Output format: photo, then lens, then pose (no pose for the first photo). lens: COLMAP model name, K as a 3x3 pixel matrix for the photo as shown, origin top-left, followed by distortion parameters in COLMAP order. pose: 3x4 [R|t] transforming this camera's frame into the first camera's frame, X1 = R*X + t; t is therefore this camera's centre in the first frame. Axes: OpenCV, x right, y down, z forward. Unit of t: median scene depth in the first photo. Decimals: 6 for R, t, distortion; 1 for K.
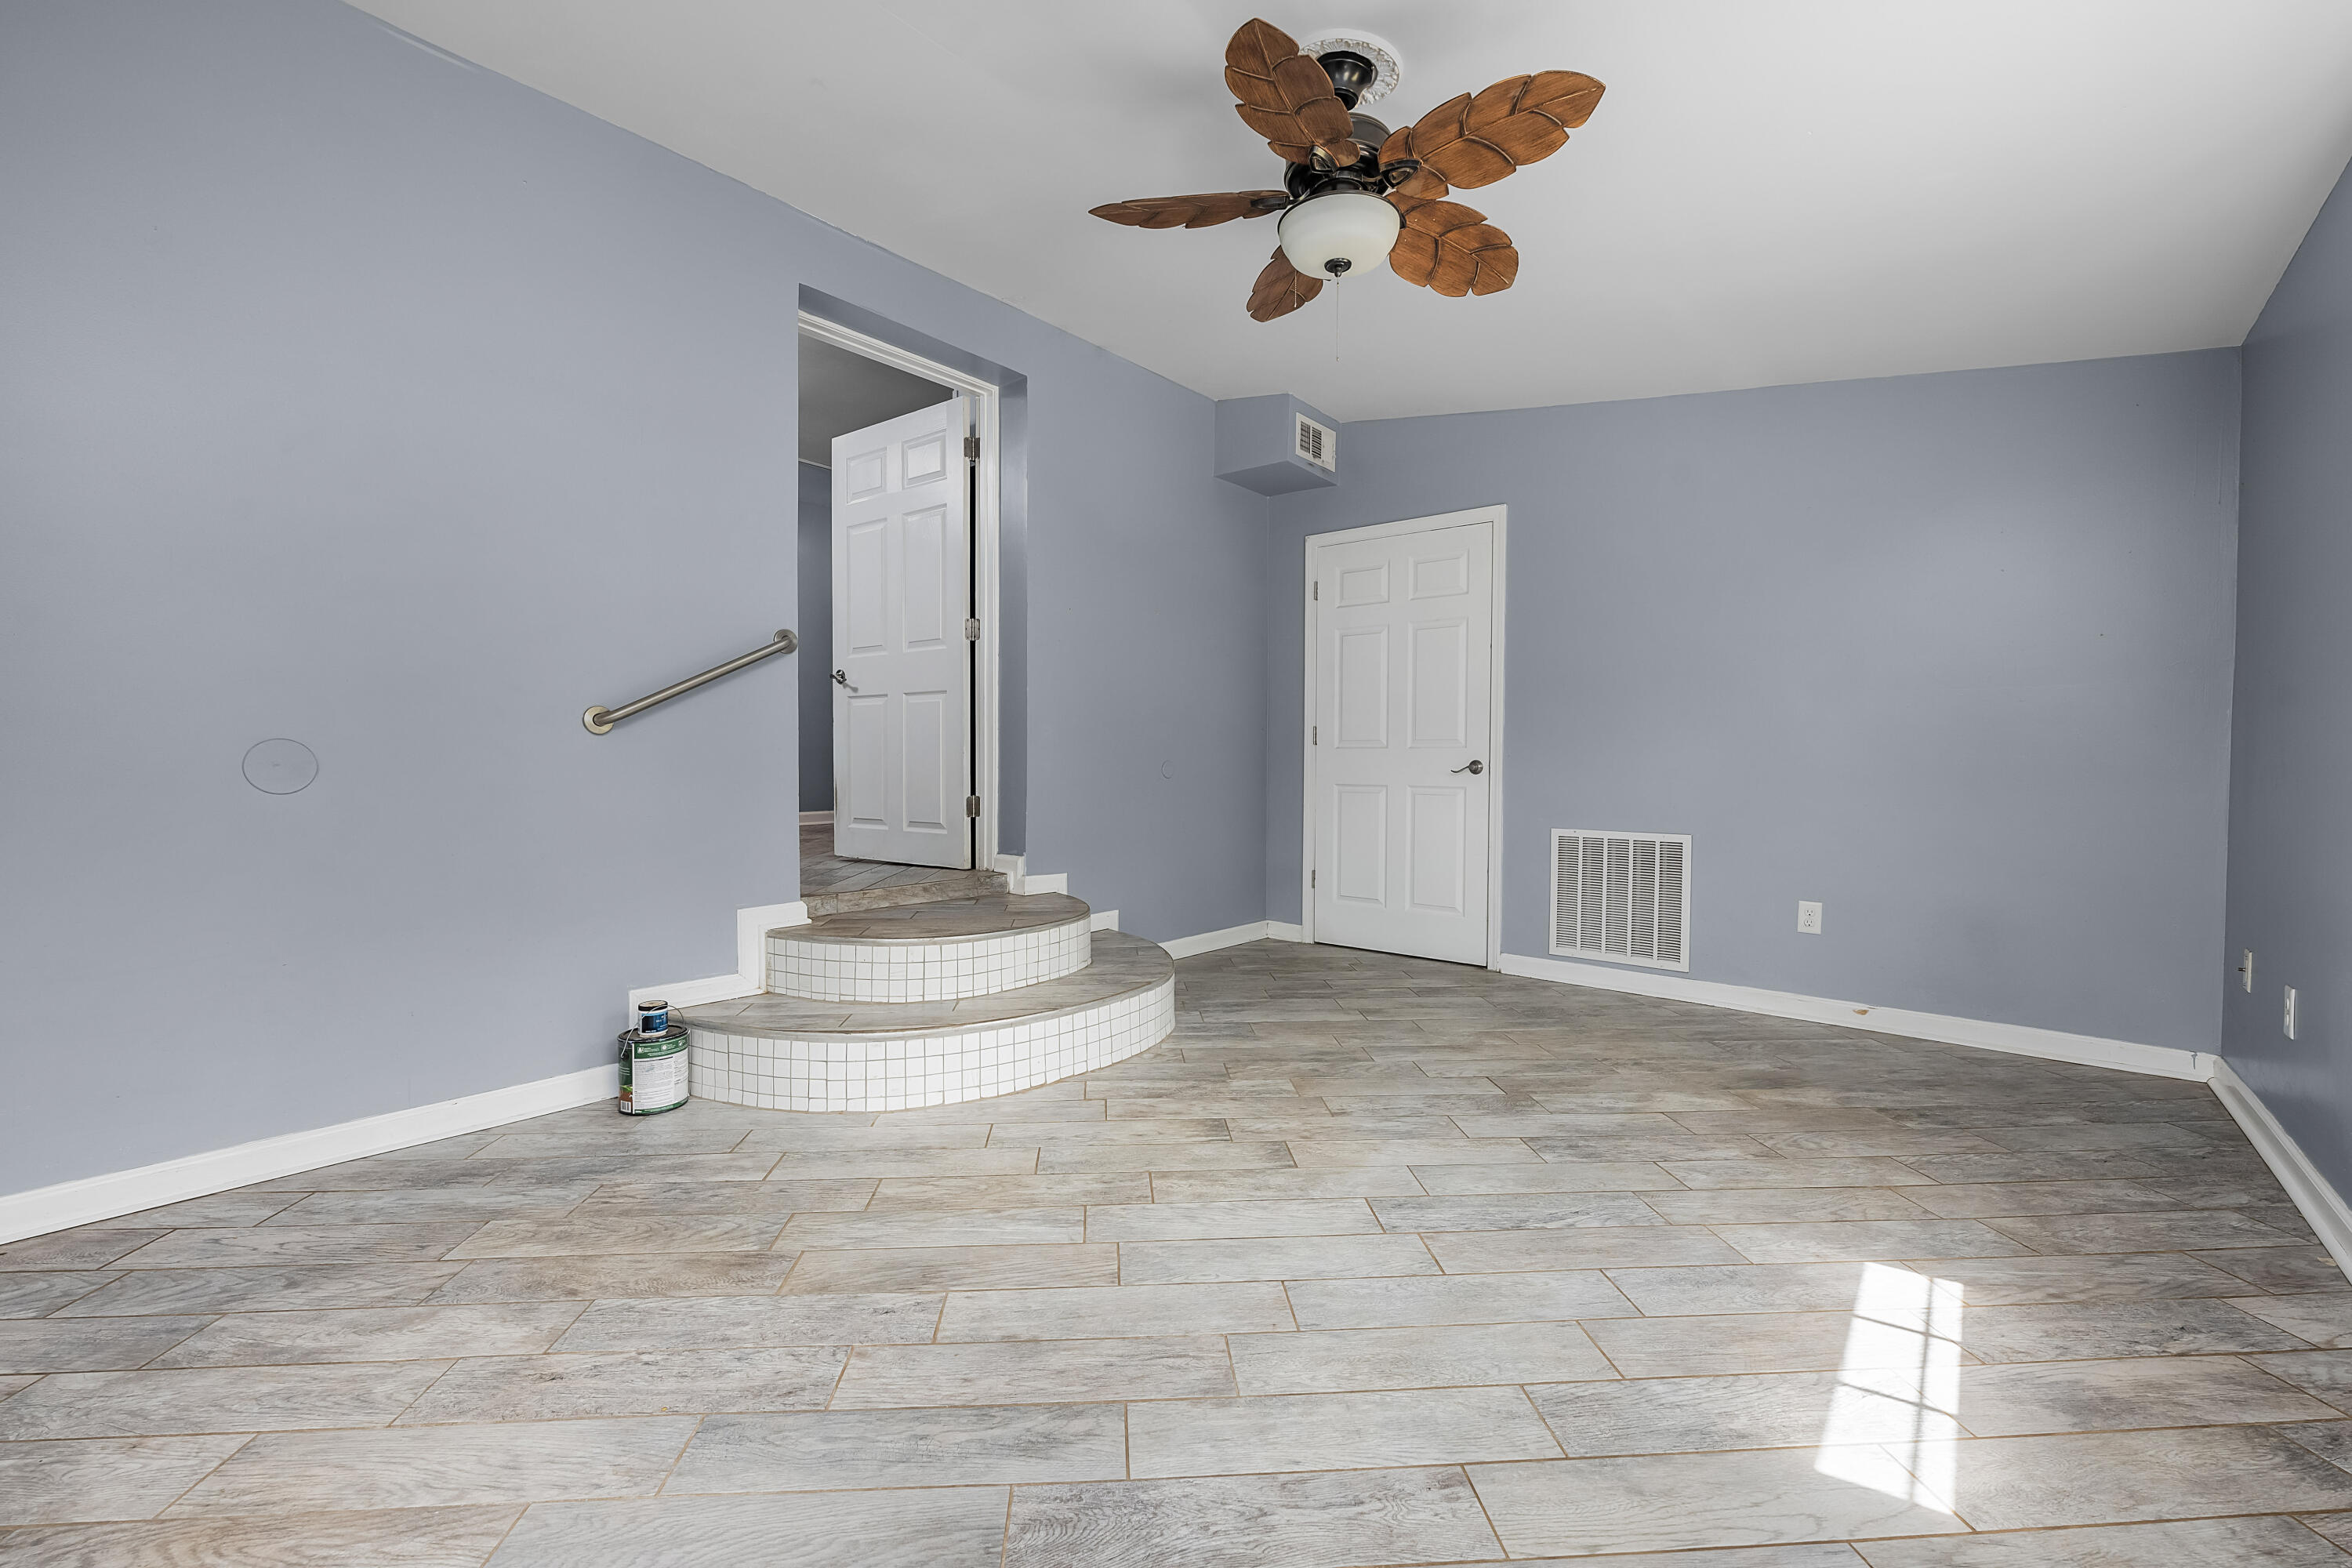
lens RADIAL K [[962.6, 0, 1176.2], [0, 962.6, 781.3], [0, 0, 1]] dist [-0.006460, 0.001080]
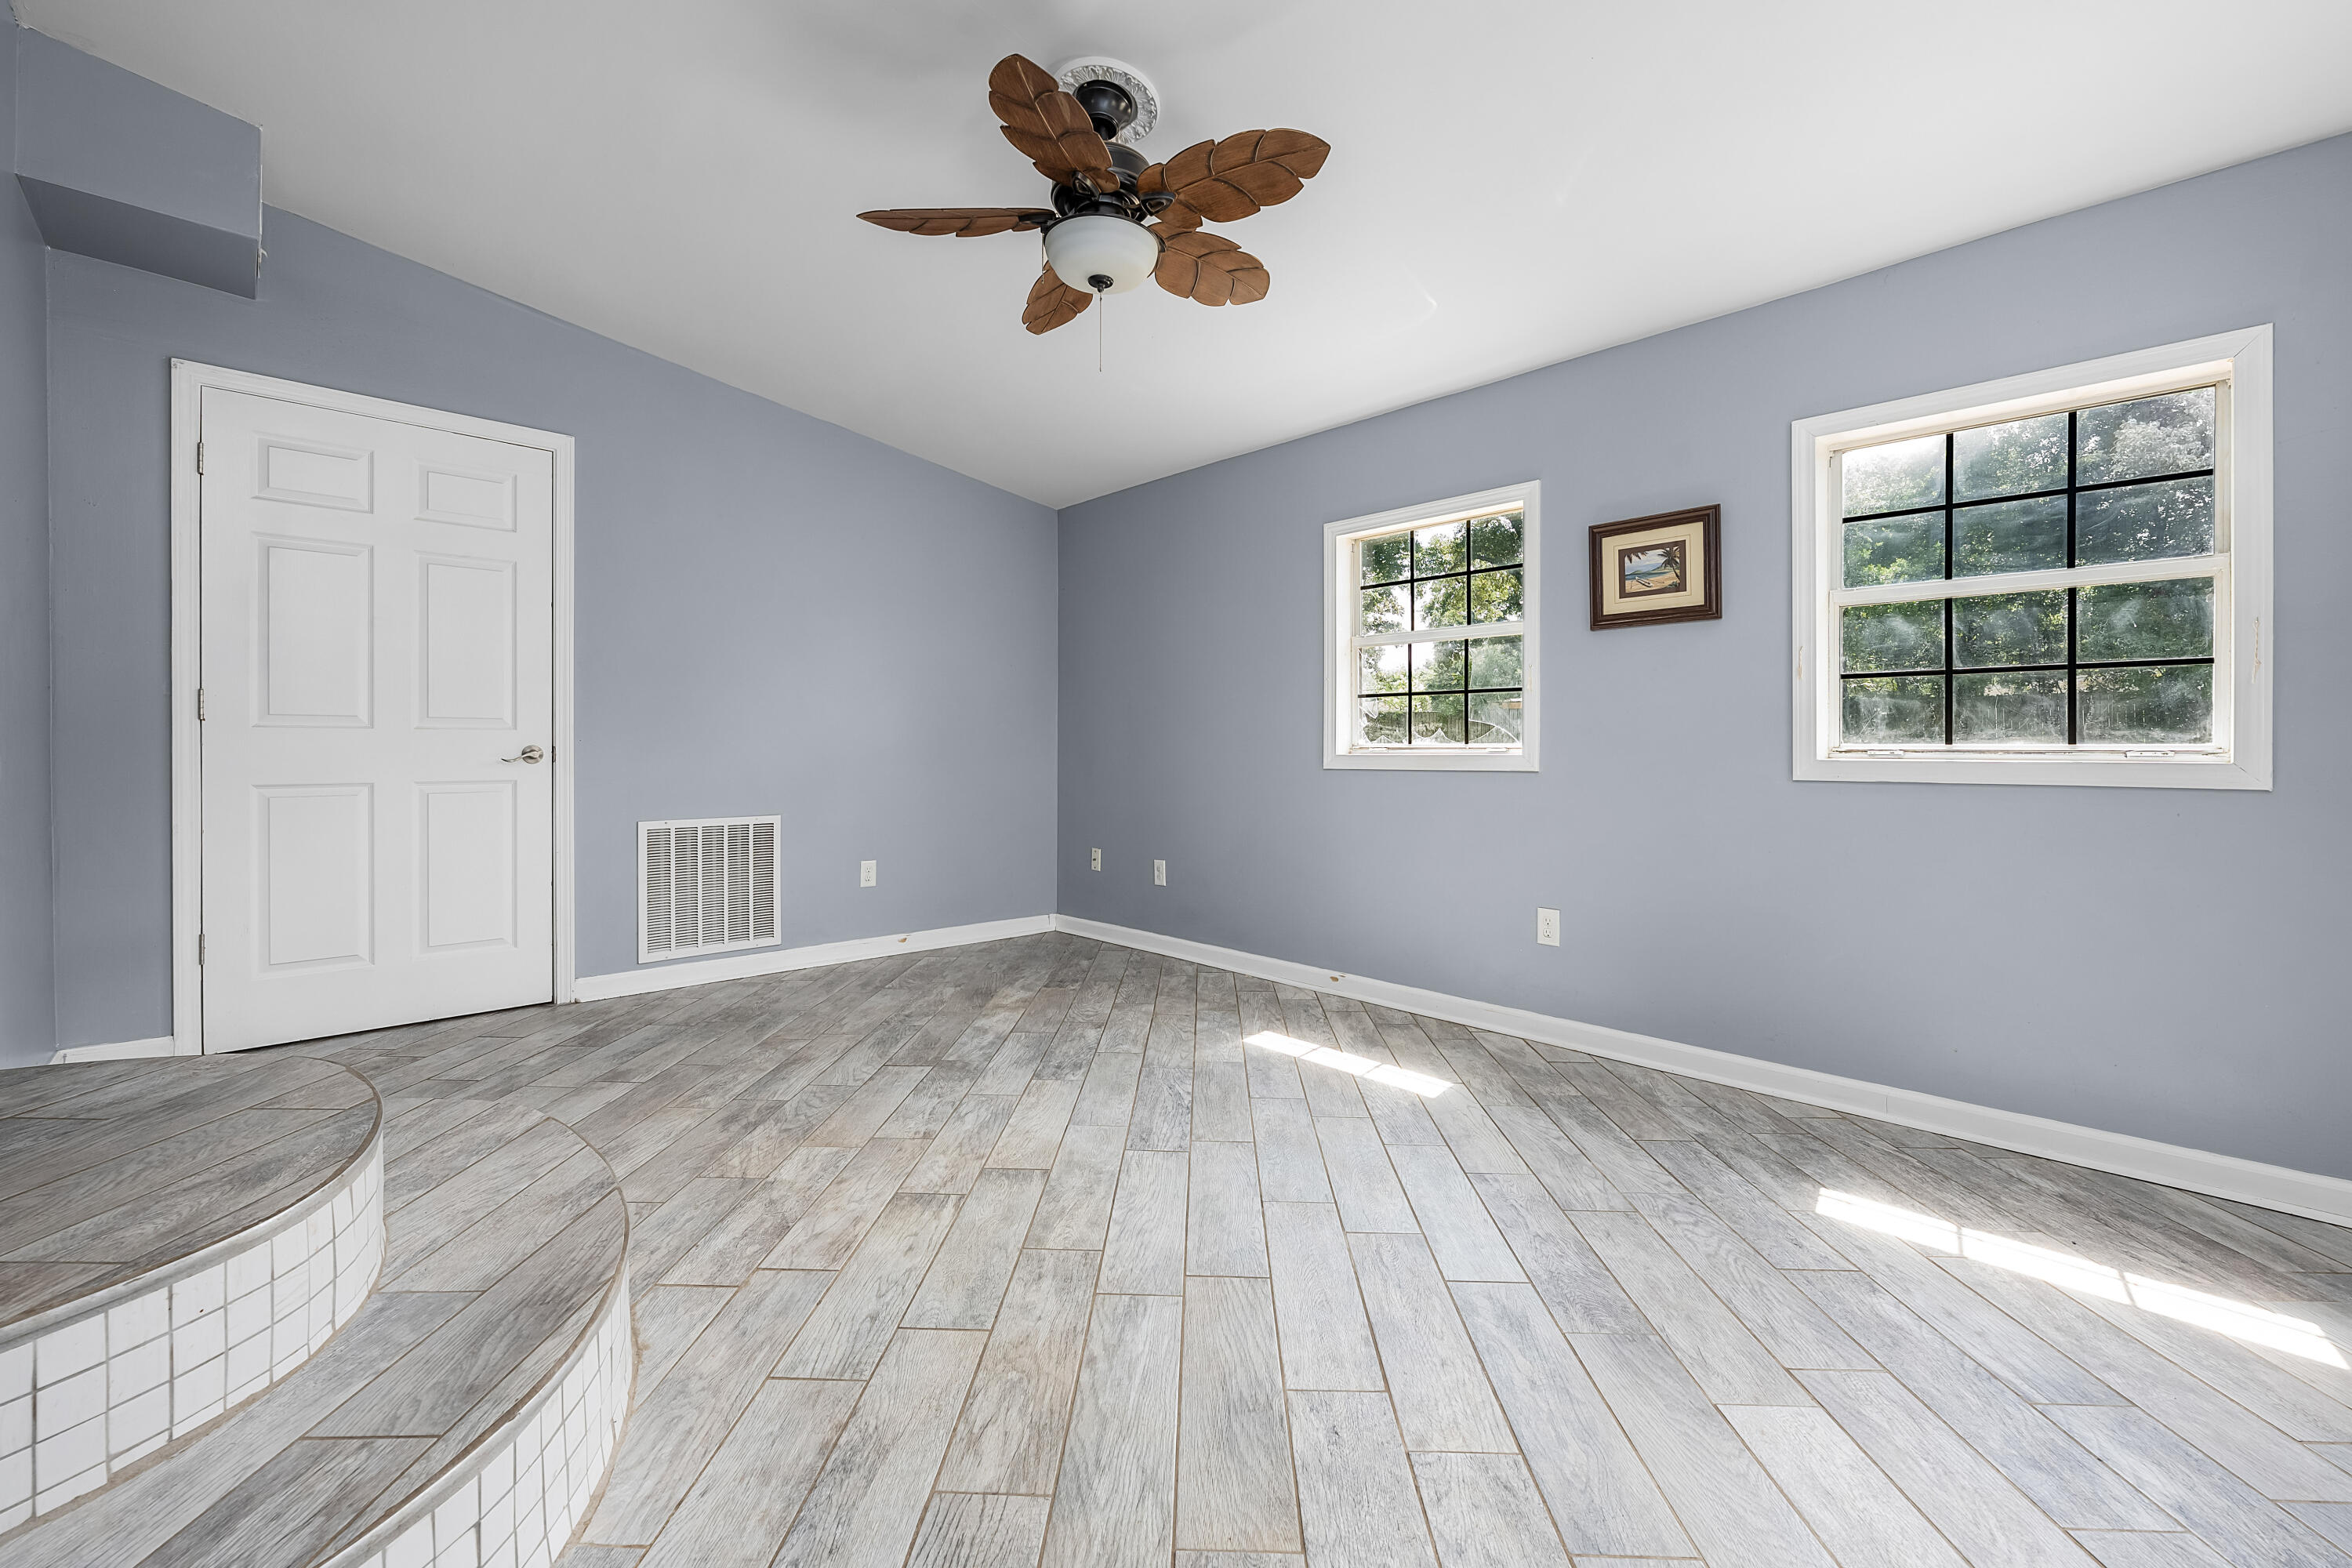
lens RADIAL K [[962.6, 0, 1179.4], [0, 962.6, 750.5], [0, 0, 1]] dist [-0.006460, 0.001080]
pose [[0.109939, -0.010629, 0.993881, -0.671917], [0.020430, 0.999756, 0.008432, -0.022431], [-0.993728, 0.019378, 0.110129, 0.617752]]
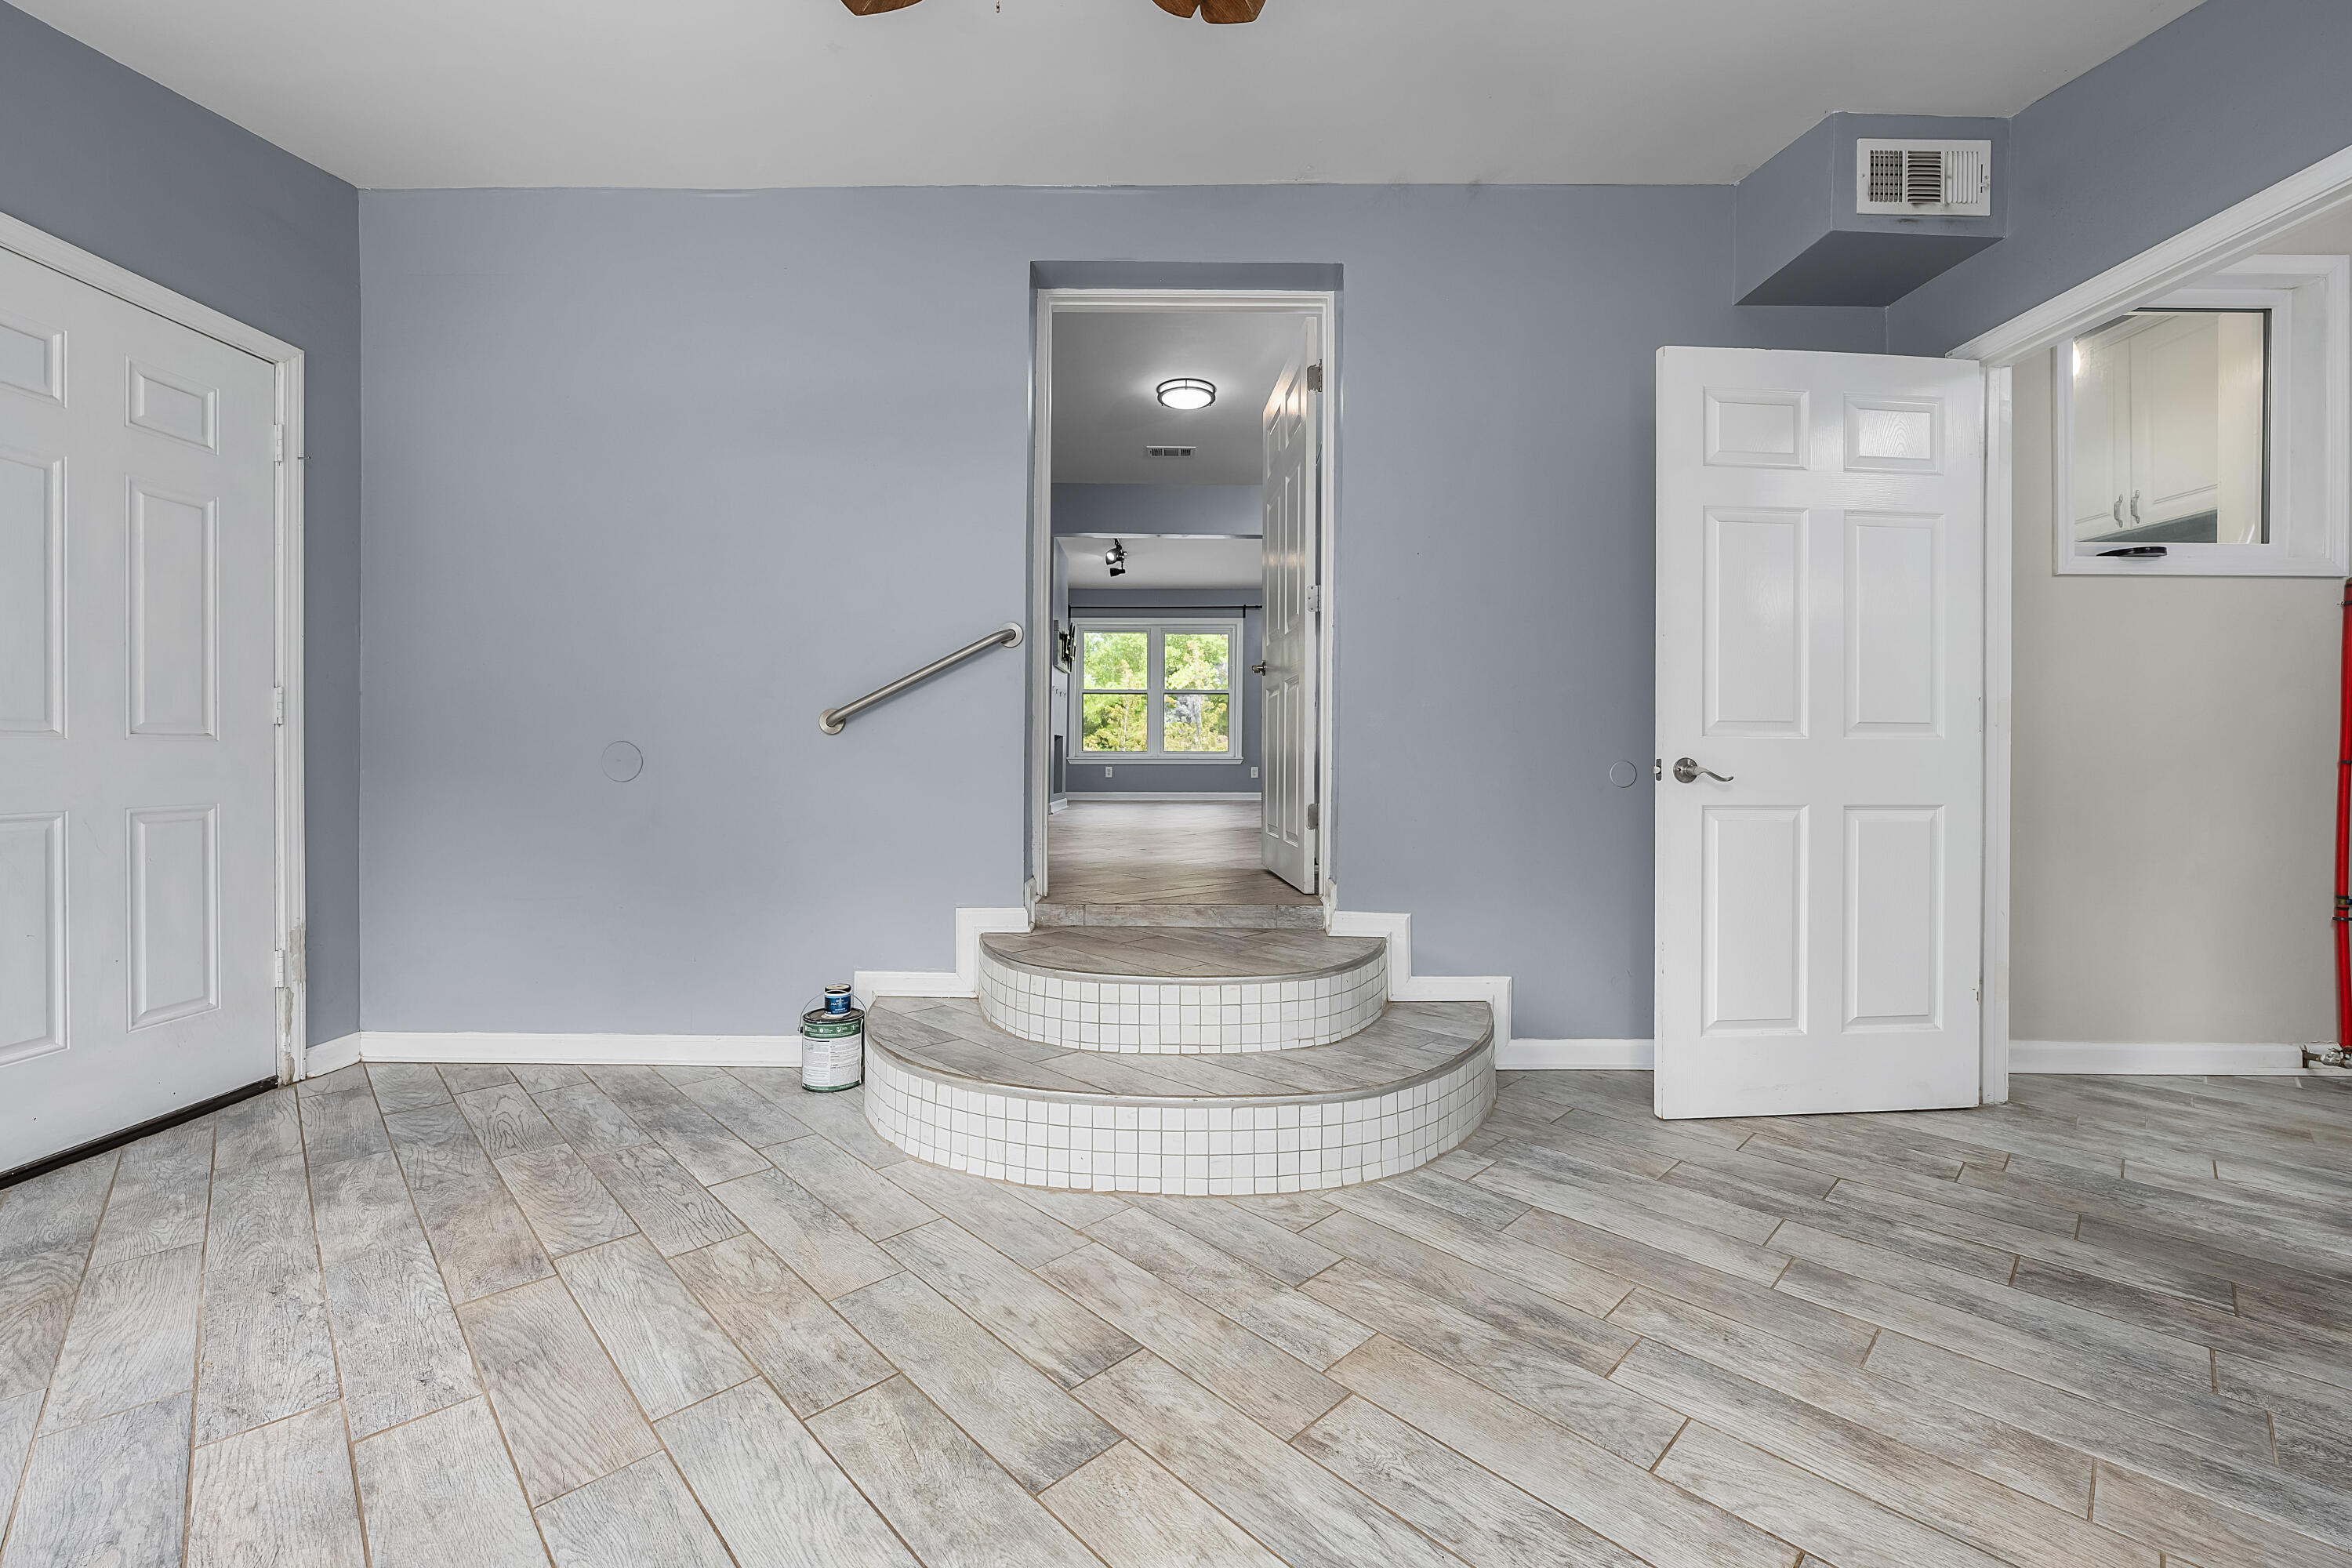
lens RADIAL K [[962.6, 0, 1176.7], [0, 962.6, 760.1], [0, 0, 1]] dist [-0.006460, 0.001080]
pose [[0.640206, 0.002318, -0.768200, 0.491400], [-0.019619, 0.999719, -0.013333, -0.013025], [0.767953, 0.023607, 0.640071, 0.572310]]
